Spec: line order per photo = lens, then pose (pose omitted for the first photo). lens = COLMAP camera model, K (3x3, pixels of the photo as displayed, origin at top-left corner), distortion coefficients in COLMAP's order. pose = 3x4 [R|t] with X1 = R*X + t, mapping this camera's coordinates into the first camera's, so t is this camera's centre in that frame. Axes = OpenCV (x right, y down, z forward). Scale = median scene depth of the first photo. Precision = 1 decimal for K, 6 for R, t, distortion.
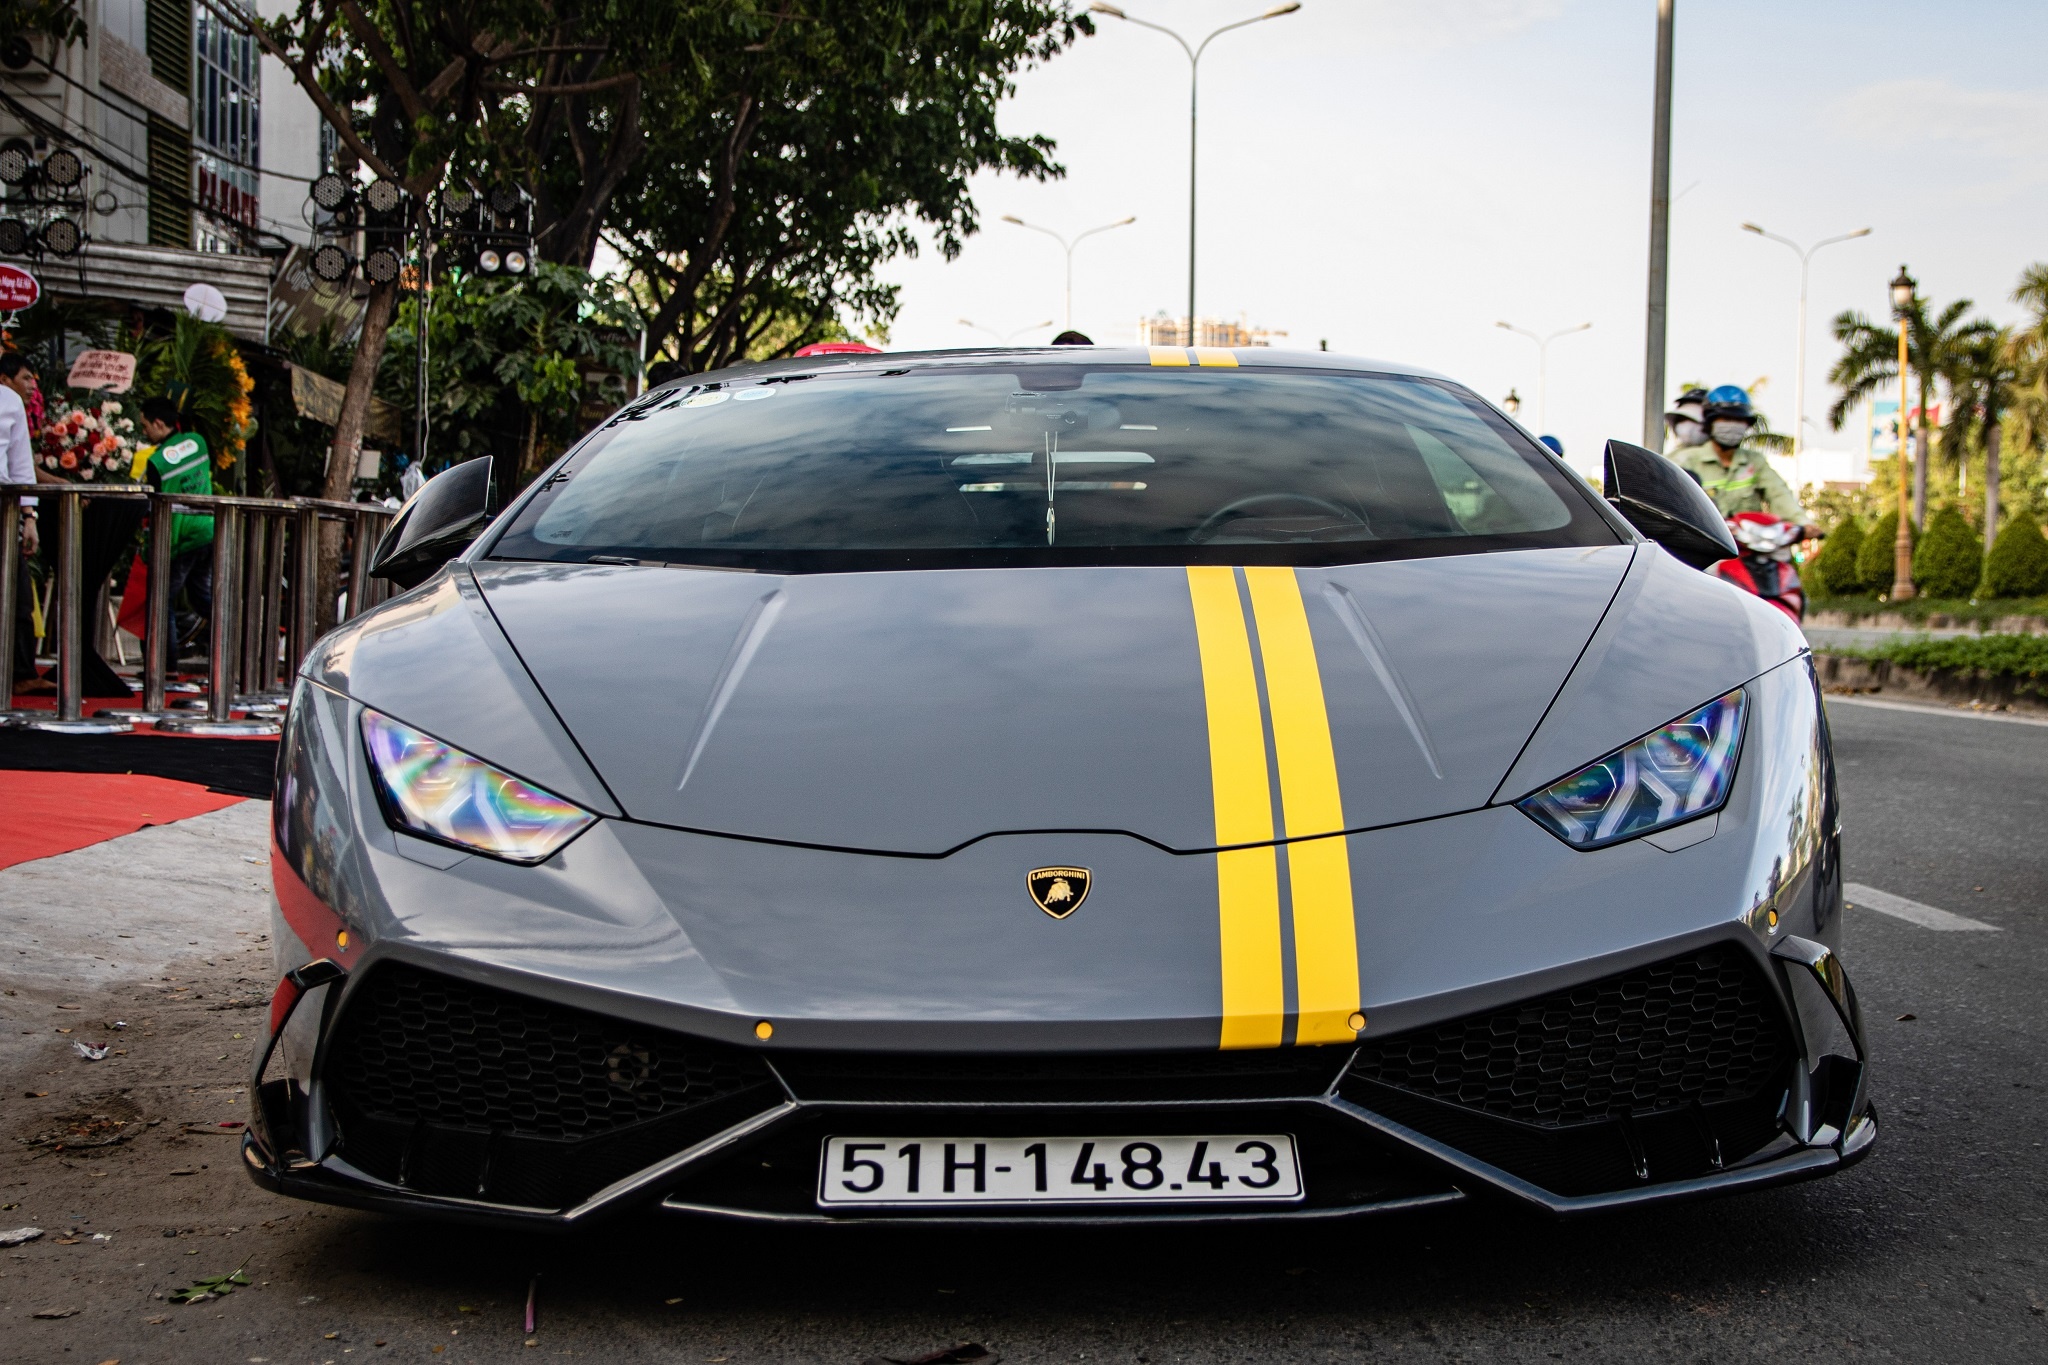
lens RADIAL K [[3513.9, 0, 1083.0], [0, 3513.9, 686.9], [0, 0, 1]] dist [-0.003268, 0.008431]
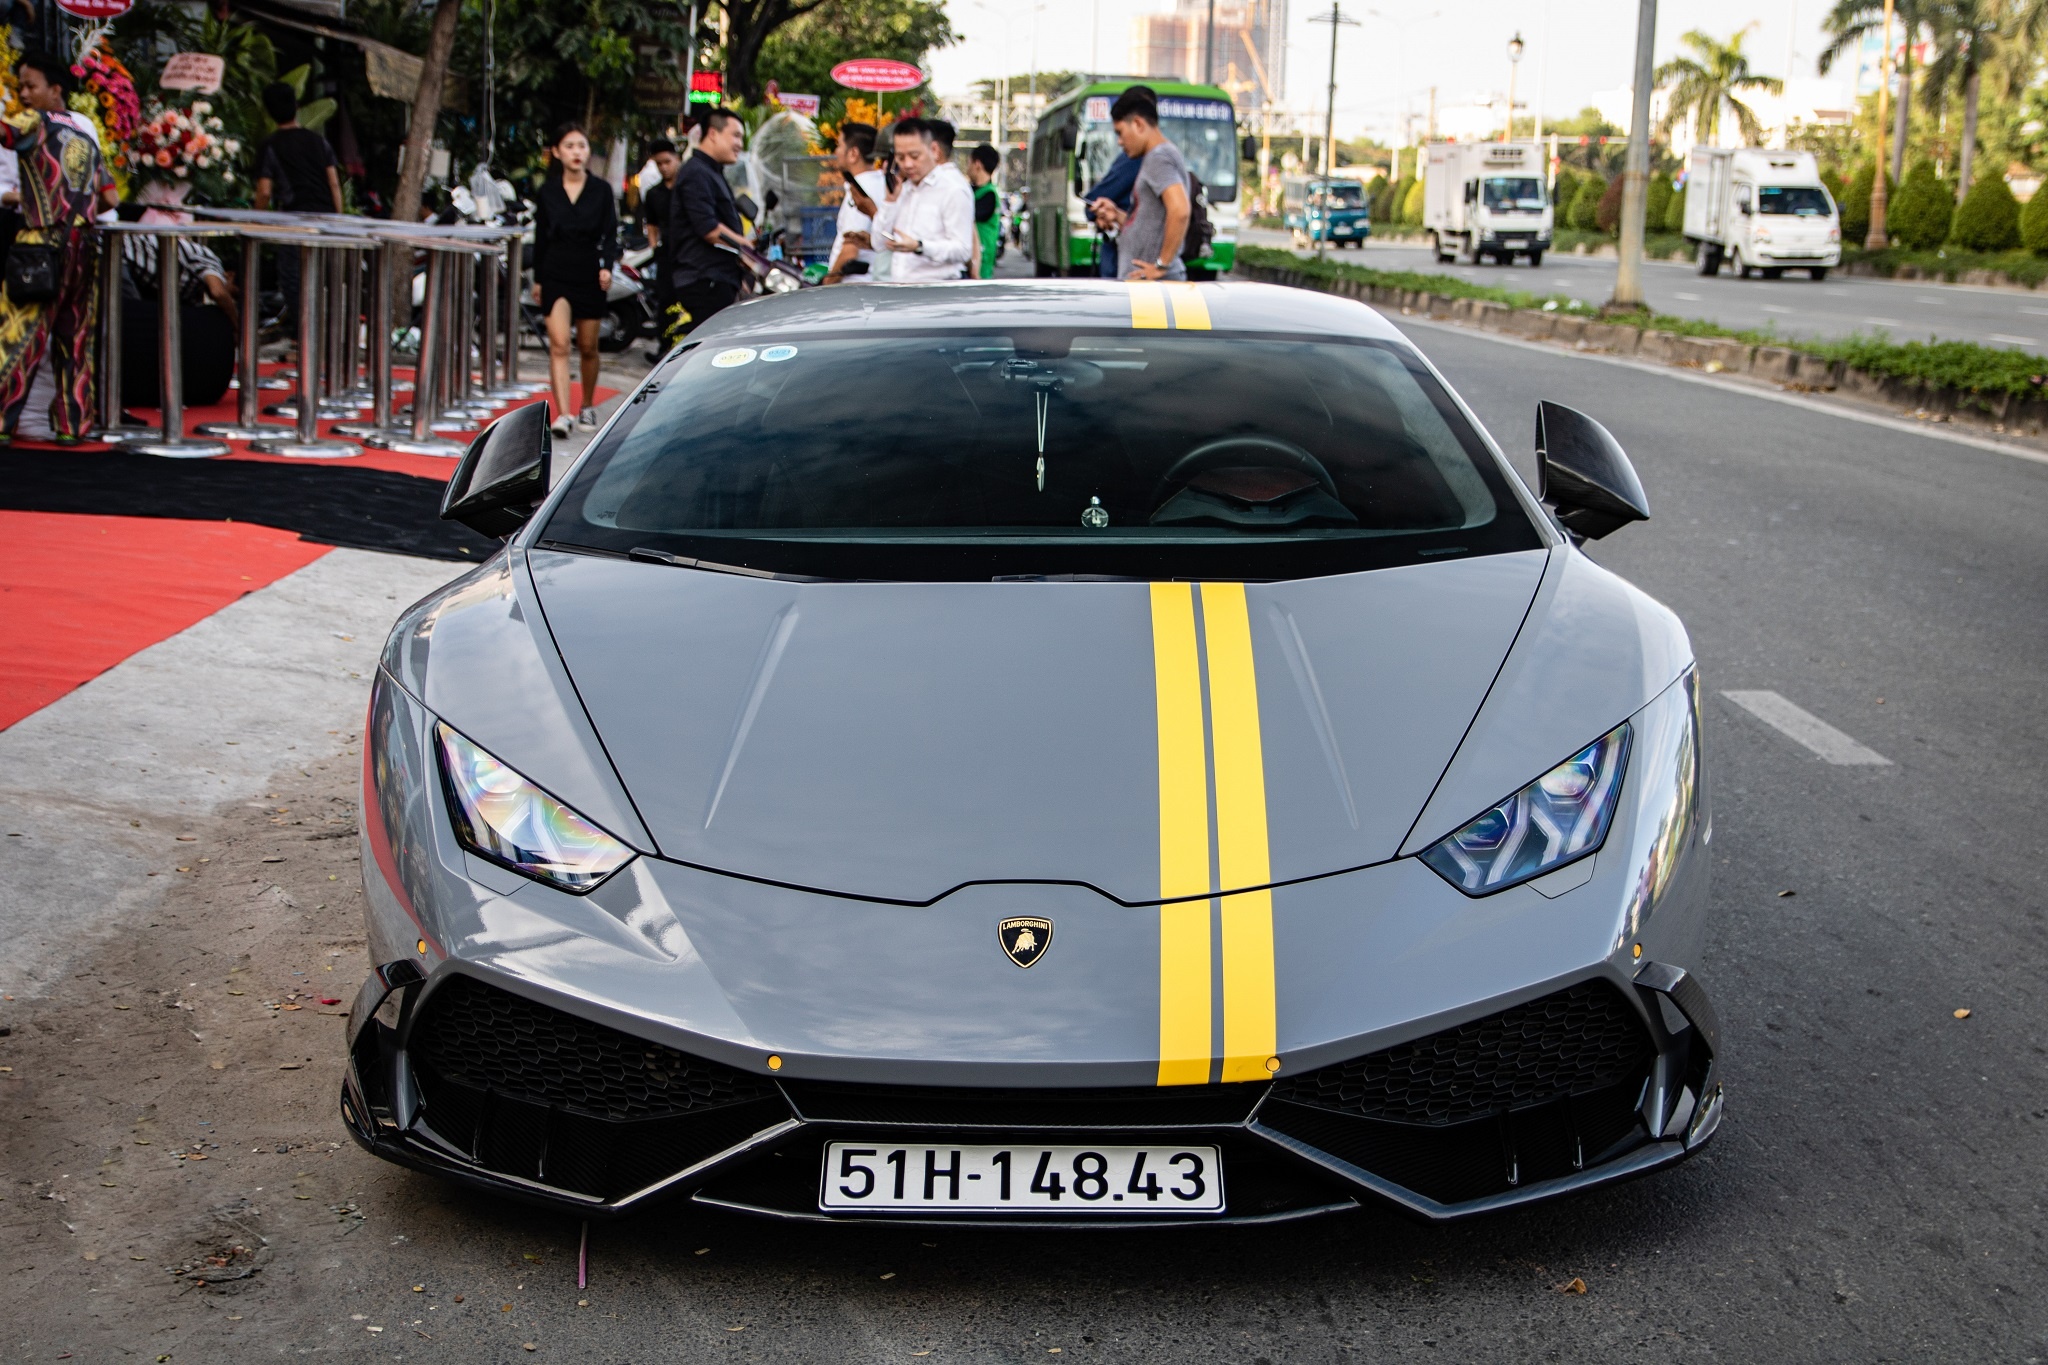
lens RADIAL K [[3326.1, 0, 1024.0], [0, 3326.1, 682.5], [0, 0, 1]] dist [-0.039963, 0.234578]
pose [[0.999498, 0.016887, -0.026801, 0.014008], [-0.012623, 0.988307, 0.151953, -0.130045], [0.029054, -0.151539, 0.988024, -0.059770]]
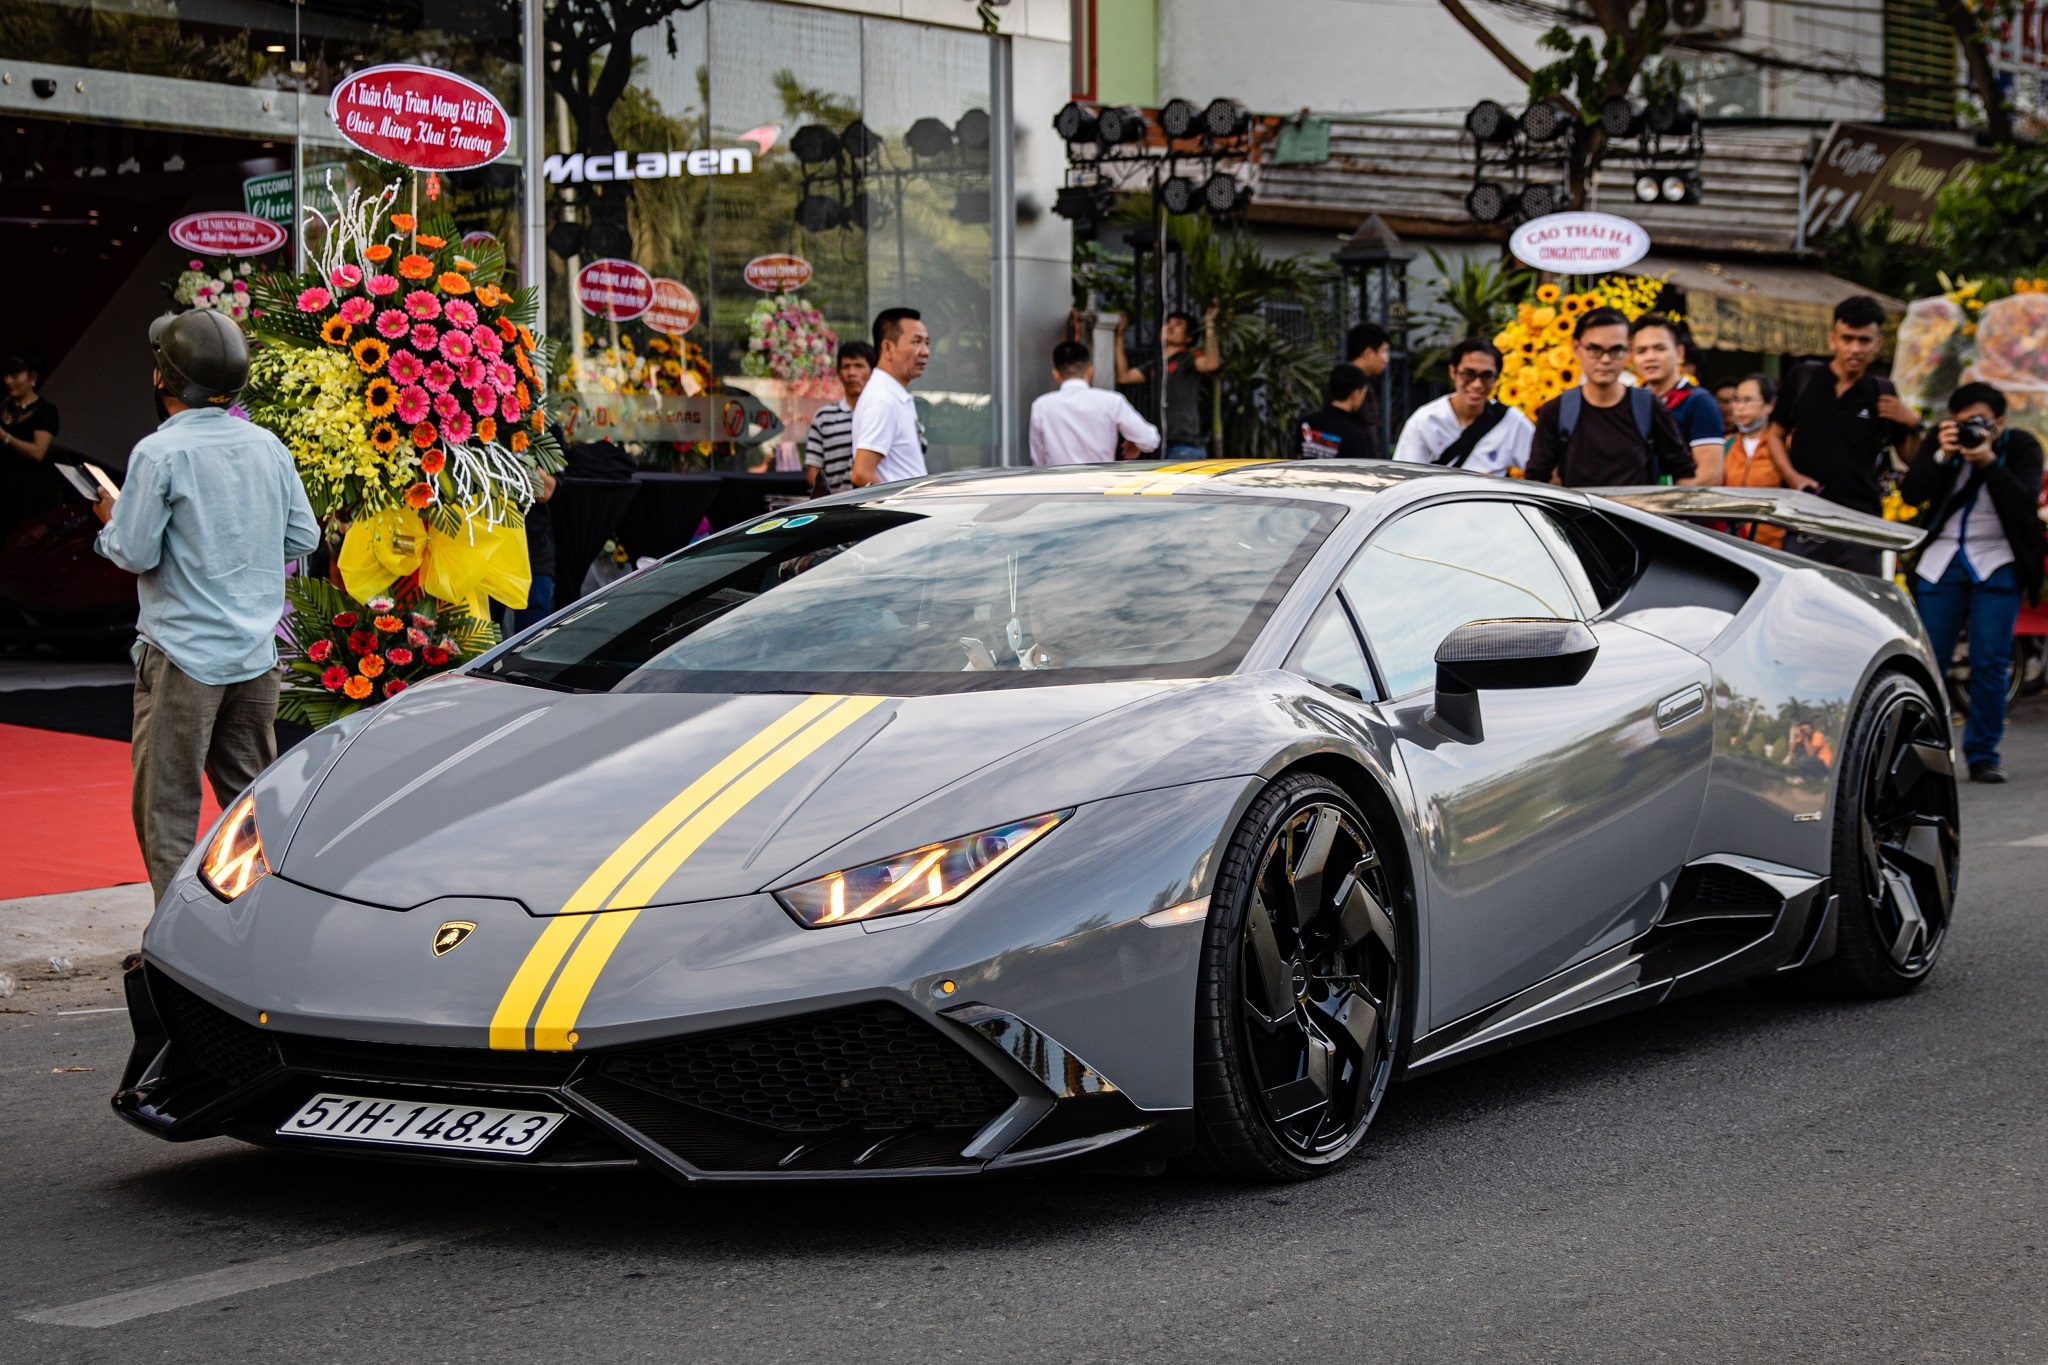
lens RADIAL K [[5589.8, 0, 1024.0], [0, 5589.8, 682.5], [0, 0, 1]] dist [-0.087871, 0.285835]
pose [[0.826064, 0.030066, -0.562774, 0.982471], [-0.017517, 0.999463, 0.027684, -0.076112], [0.563305, -0.013011, 0.826147, -0.514221]]
